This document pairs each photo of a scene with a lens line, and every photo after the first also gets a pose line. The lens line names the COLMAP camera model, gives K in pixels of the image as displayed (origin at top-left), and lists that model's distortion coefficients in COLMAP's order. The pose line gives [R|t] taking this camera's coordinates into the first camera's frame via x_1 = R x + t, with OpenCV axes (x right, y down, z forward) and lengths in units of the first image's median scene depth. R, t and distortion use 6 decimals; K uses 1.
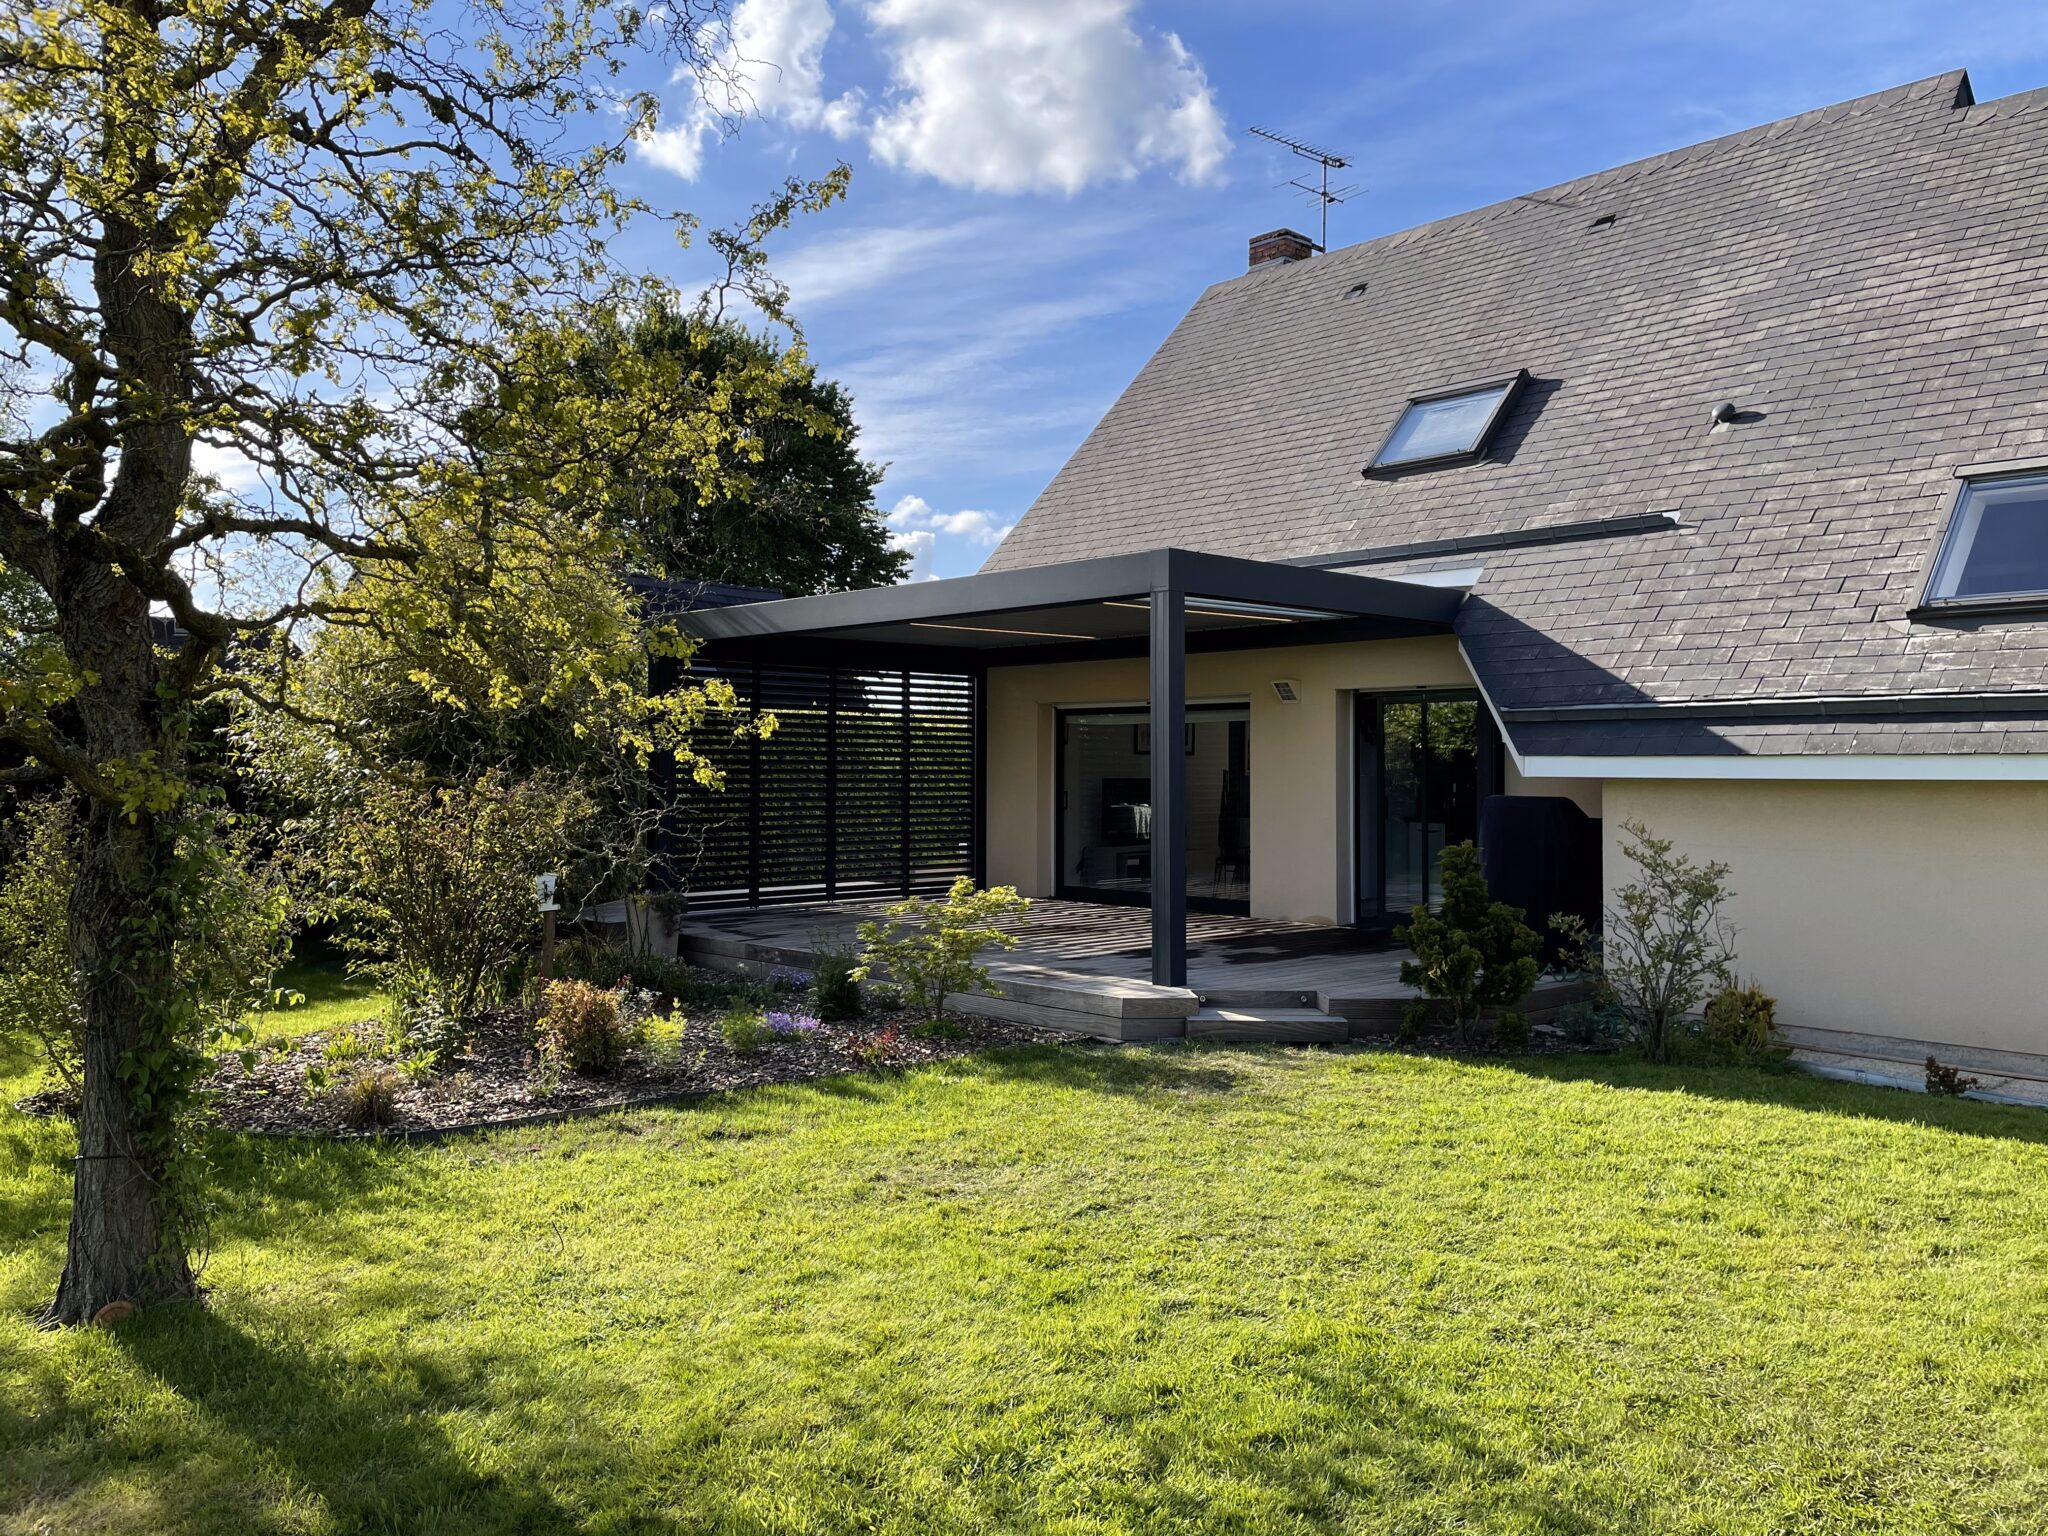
lens RADIAL K [[1553.6, 0, 1028.9], [0, 1553.6, 735.6], [0, 0, 1]] dist [0.096147, -0.120412]
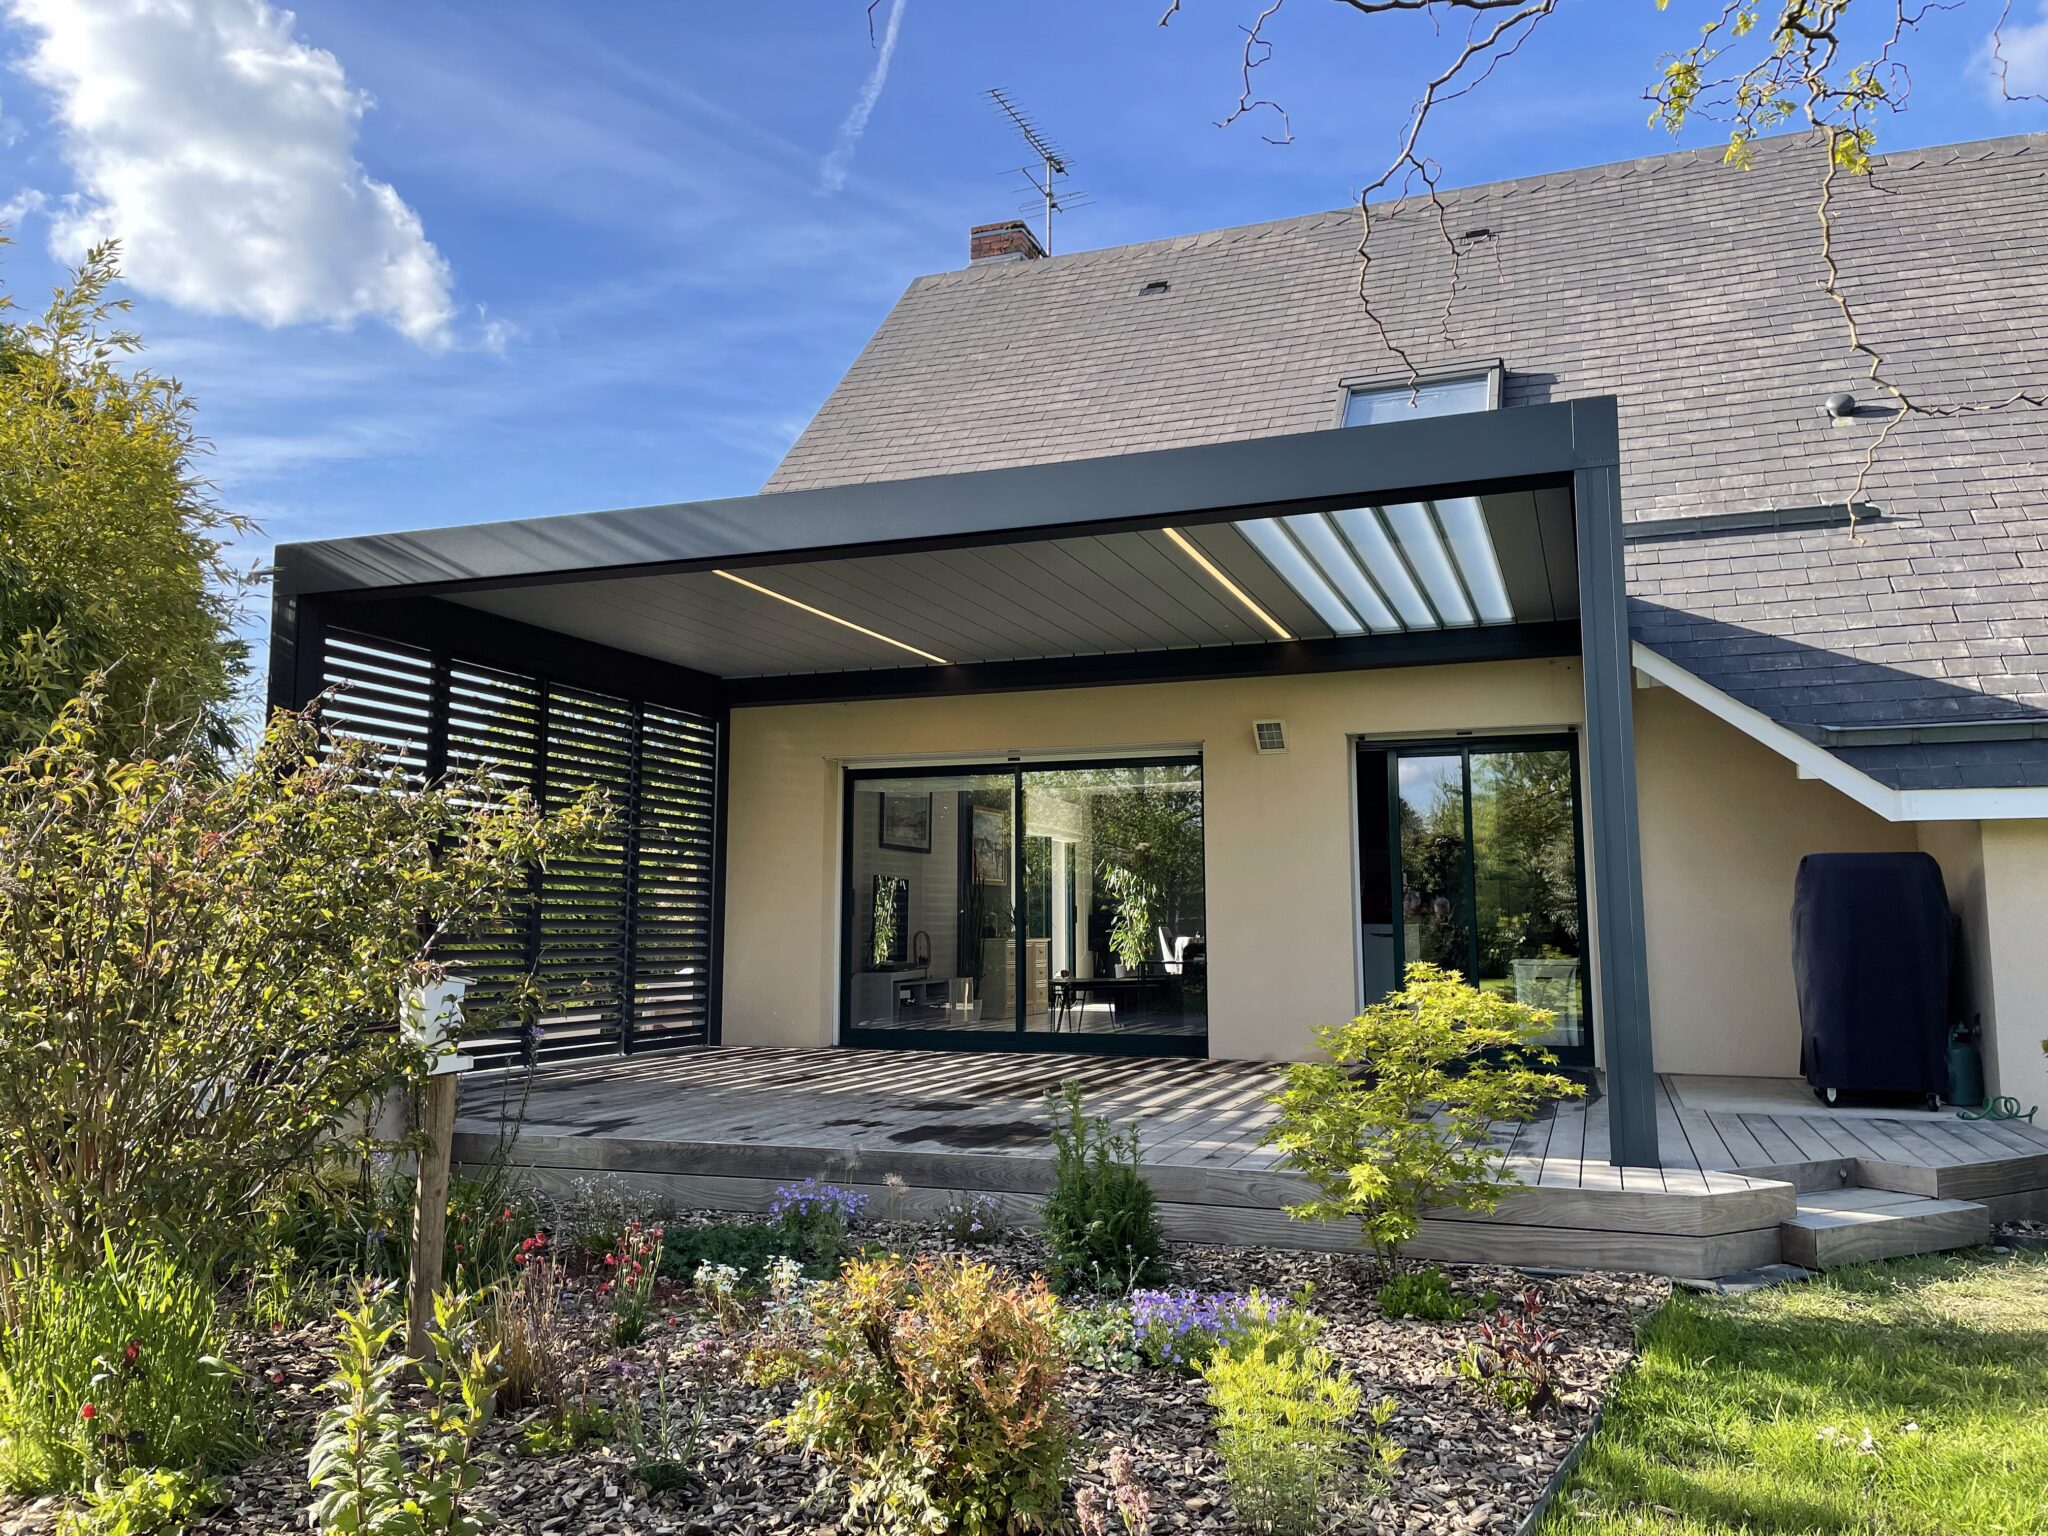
lens RADIAL K [[1553.6, 0, 1028.9], [0, 1553.6, 735.6], [0, 0, 1]] dist [0.096147, -0.120412]
pose [[0.897375, 0.053005, 0.438074, -0.257683], [-0.005844, 0.994100, -0.108311, 0.051345], [-0.441230, 0.094635, 0.892390, 0.414347]]
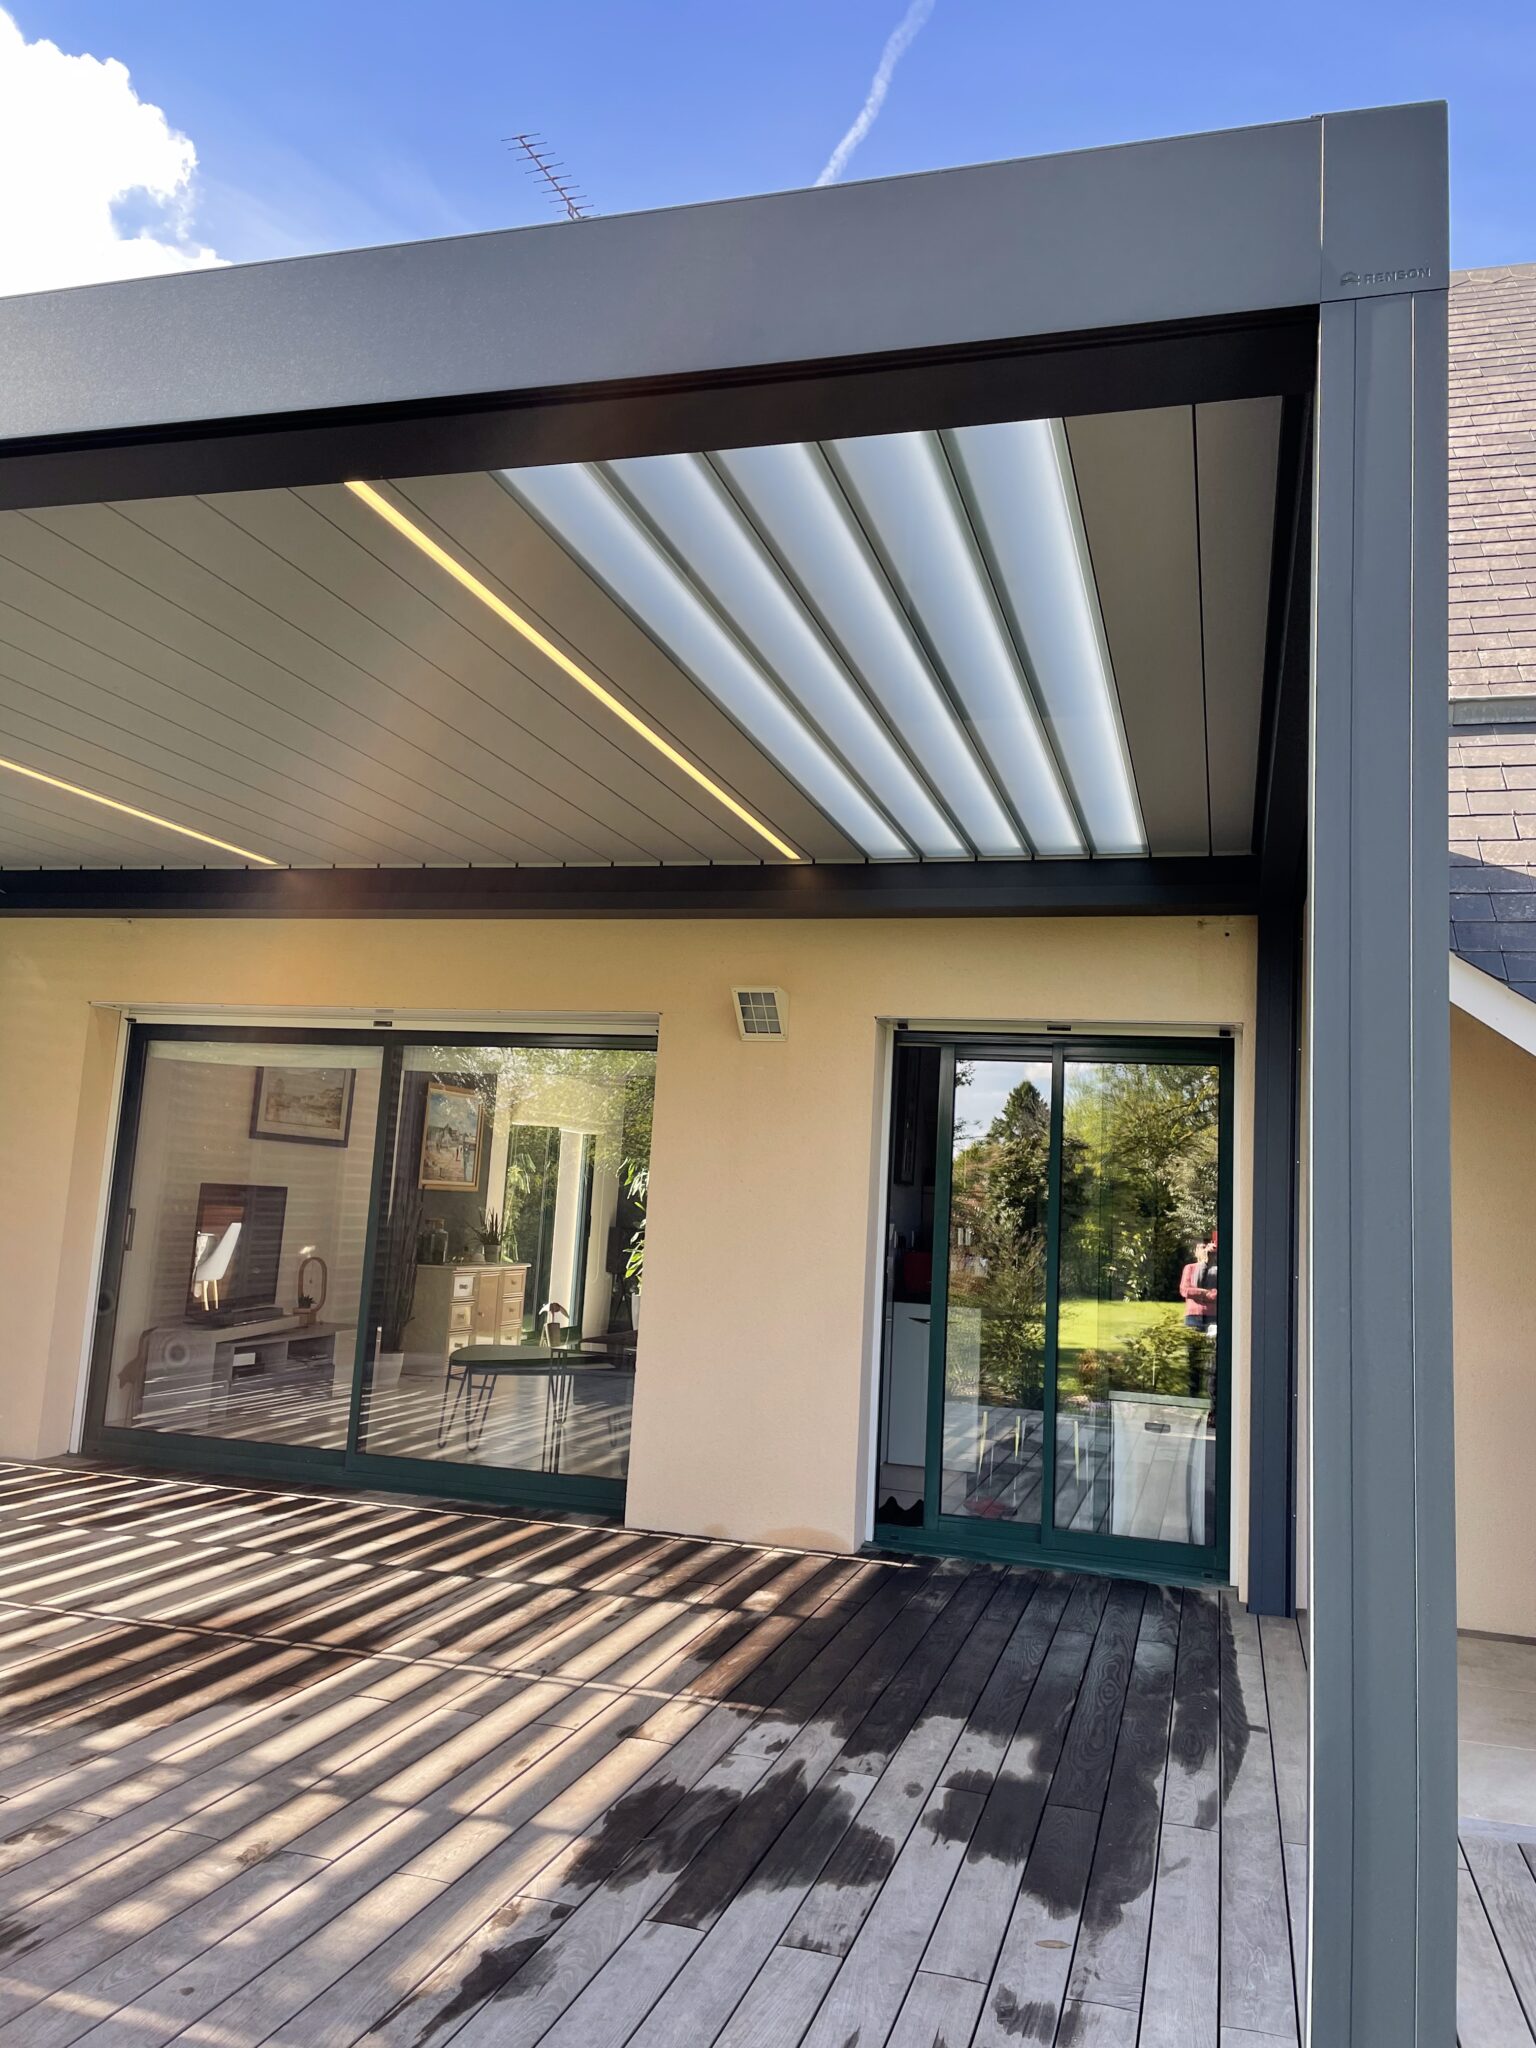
lens RADIAL K [[1542.8, 0, 772.4], [0, 1542.8, 994.3], [0, 0, 1]] dist [0.074547, -0.073240]
pose [[0.863774, 0.114468, 0.490706, -0.054135], [-0.064111, 0.990906, -0.118297, 0.019543], [-0.499785, 0.070722, 0.863258, 0.623181]]
